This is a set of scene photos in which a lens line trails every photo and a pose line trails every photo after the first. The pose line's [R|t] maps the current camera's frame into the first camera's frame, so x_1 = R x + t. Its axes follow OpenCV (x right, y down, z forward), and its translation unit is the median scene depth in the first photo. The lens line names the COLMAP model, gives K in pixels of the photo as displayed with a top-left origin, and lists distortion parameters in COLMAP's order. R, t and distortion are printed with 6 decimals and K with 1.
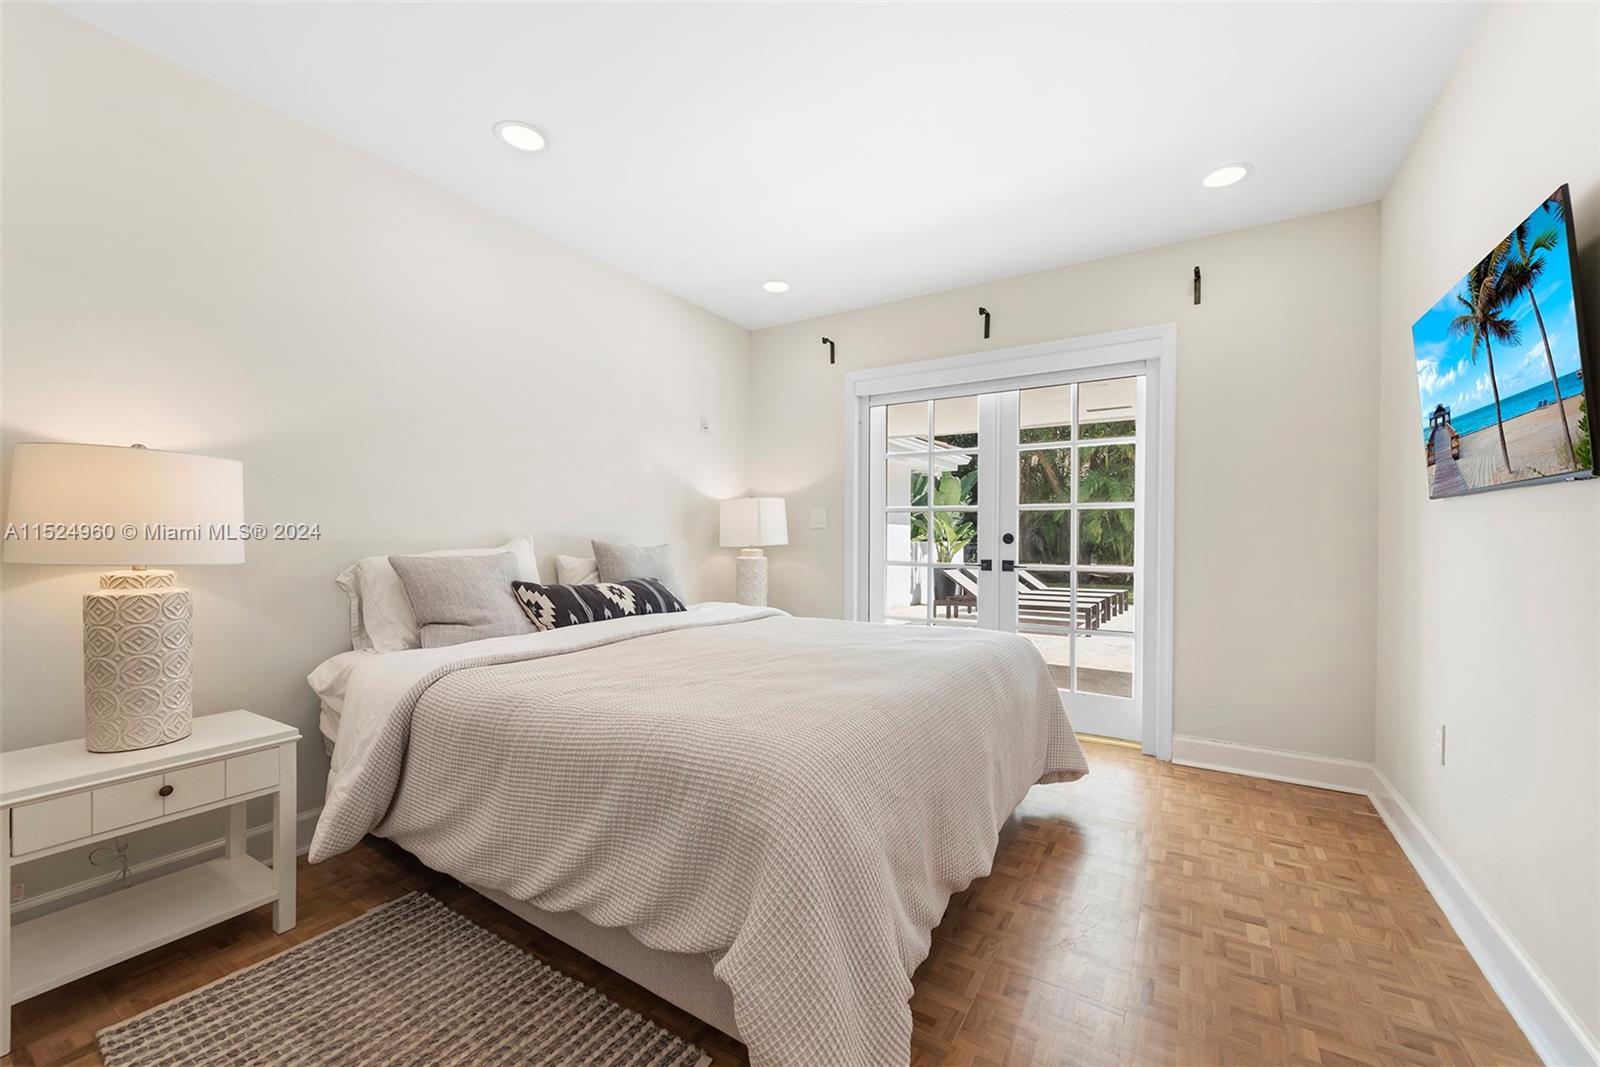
lens RADIAL K [[627.4, 0, 796.9], [0, 627.4, 538.8], [0, 0, 1]] dist [0.017379, -0.007547]
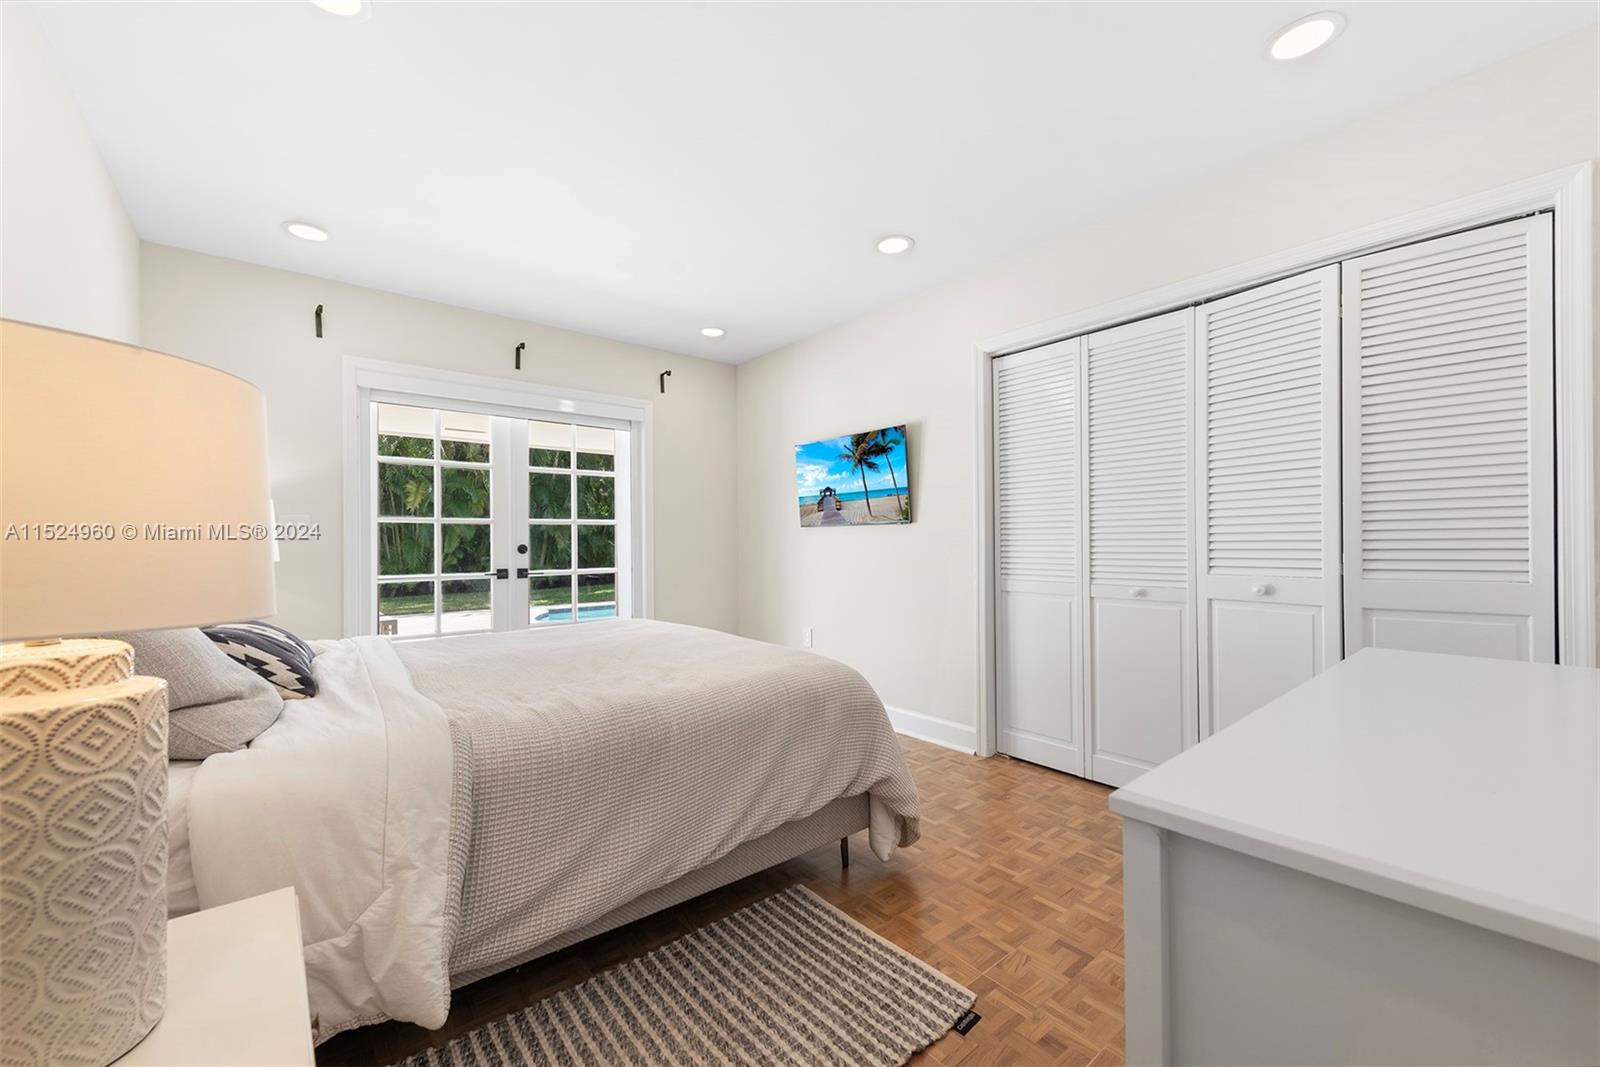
lens RADIAL K [[627.4, 0, 796.9], [0, 627.4, 538.8], [0, 0, 1]] dist [0.017379, -0.007547]
pose [[0.298668, -0.001244, 0.954356, -0.867372], [0.019239, 0.999804, -0.004718, -0.005252], [-0.954163, 0.019770, 0.298633, 0.283102]]
